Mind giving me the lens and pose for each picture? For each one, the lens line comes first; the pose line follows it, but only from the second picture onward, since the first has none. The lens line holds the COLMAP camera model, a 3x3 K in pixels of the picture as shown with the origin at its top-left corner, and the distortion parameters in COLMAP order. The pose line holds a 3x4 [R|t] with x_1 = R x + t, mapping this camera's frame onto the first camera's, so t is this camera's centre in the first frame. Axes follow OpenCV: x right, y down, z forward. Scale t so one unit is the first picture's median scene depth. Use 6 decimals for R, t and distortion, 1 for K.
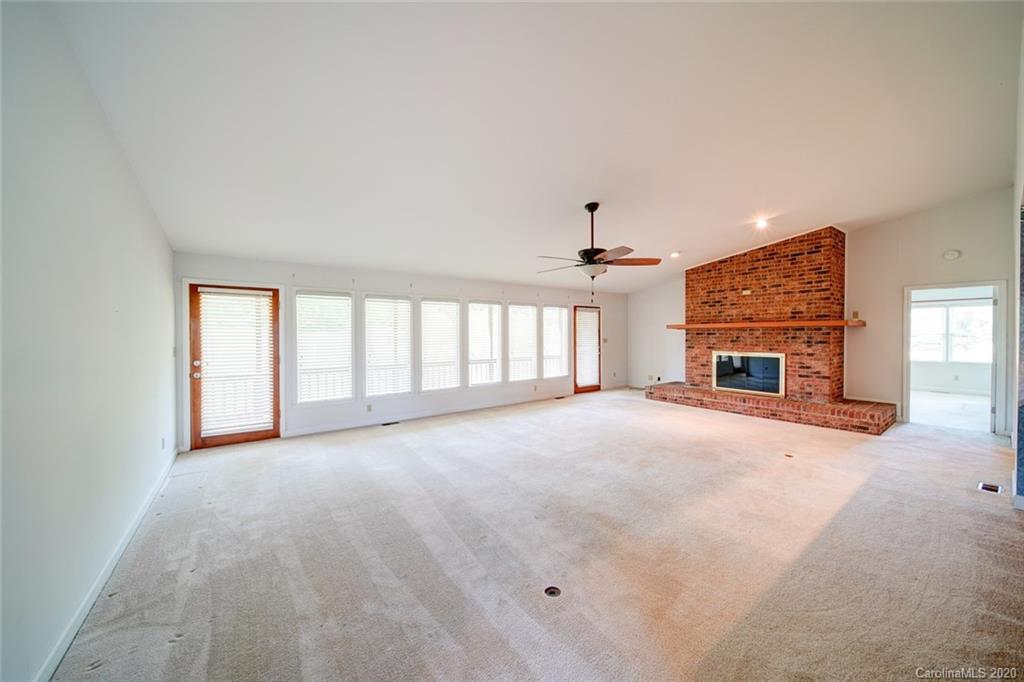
lens RADIAL K [[365.1, 0, 513.6], [0, 365.1, 339.5], [0, 0, 1]] dist [0.002186, -0.000022]
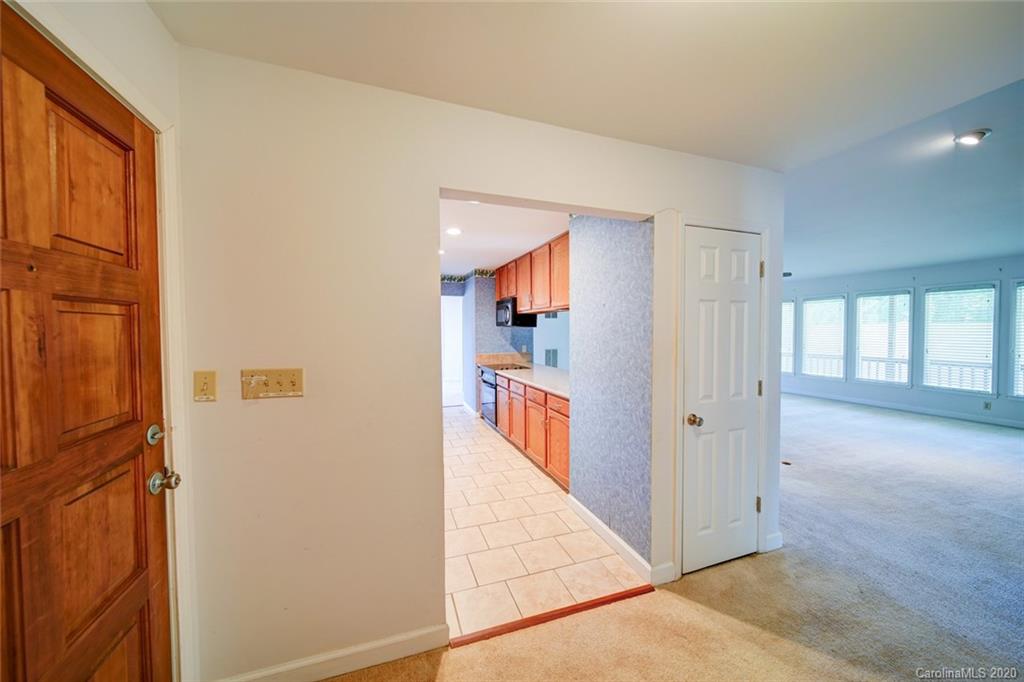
lens RADIAL K [[365.1, 0, 513.1], [0, 365.1, 338.7], [0, 0, 1]] dist [0.002186, -0.000022]
pose [[-0.268696, 0.031502, -0.962710, 1.256950], [-0.008712, 0.999345, 0.035132, -0.015378], [0.963186, 0.017827, -0.268246, 0.386135]]
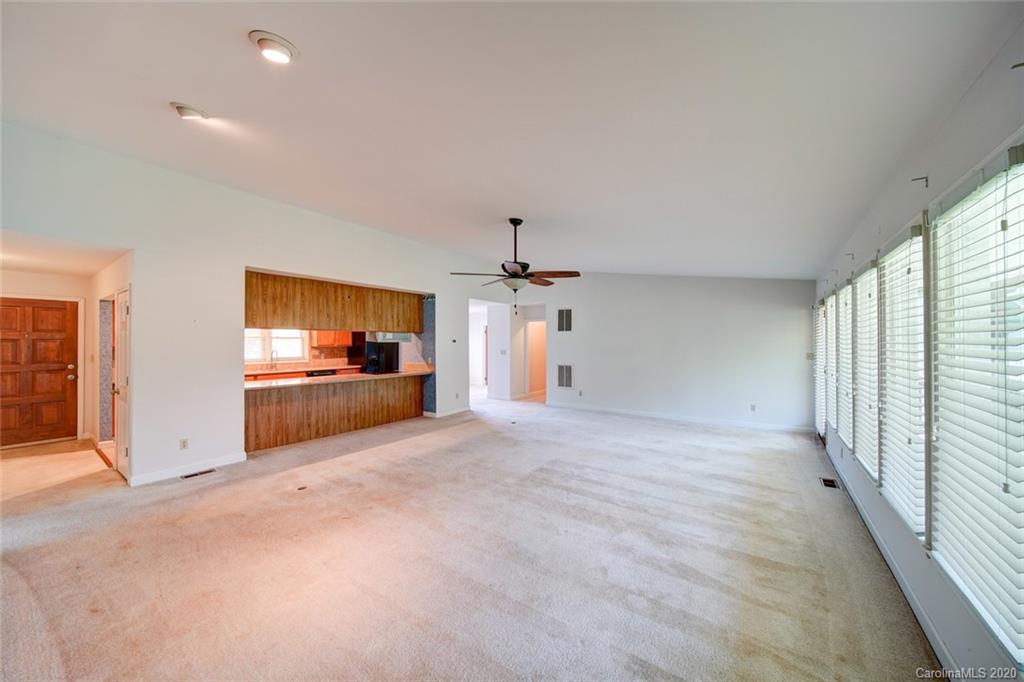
lens RADIAL K [[365.1, 0, 511.7], [0, 365.1, 342.0], [0, 0, 1]] dist [0.002186, -0.000022]
pose [[-0.944474, 0.006569, -0.328521, 0.410316], [0.002494, 0.999915, 0.012825, -0.027229], [0.328577, 0.011294, -0.944410, 1.370381]]
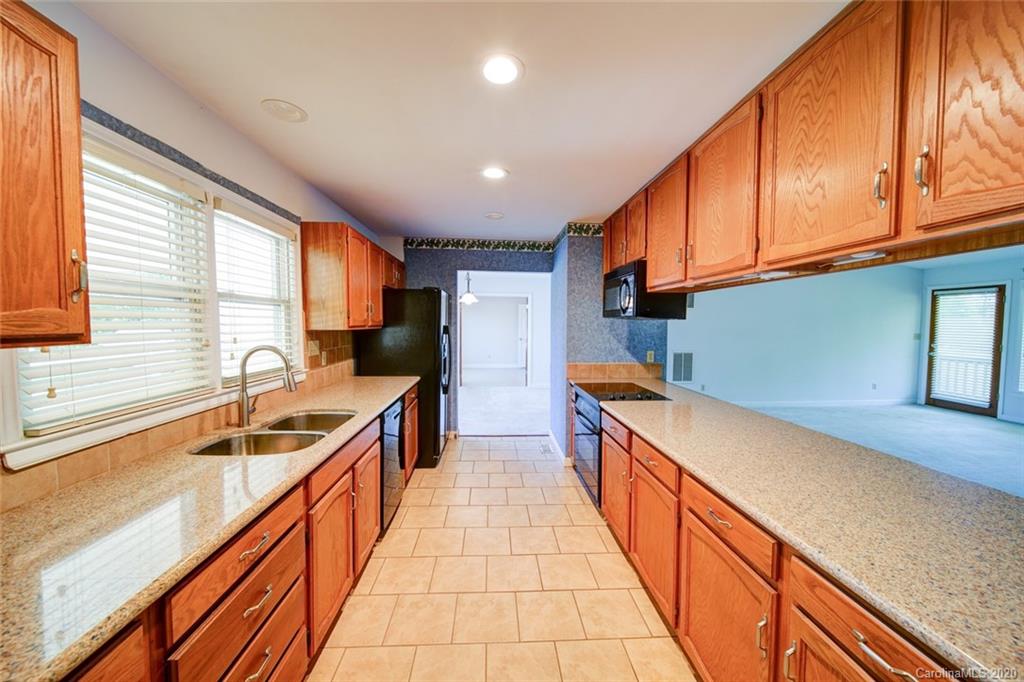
lens RADIAL K [[365.1, 0, 510.4], [0, 365.1, 340.8], [0, 0, 1]] dist [0.002186, -0.000022]
pose [[-0.529474, 0.044220, -0.847173, 0.901651], [-0.014780, 0.998008, 0.061331, -0.011235], [0.848197, 0.044995, -0.527766, 0.264803]]
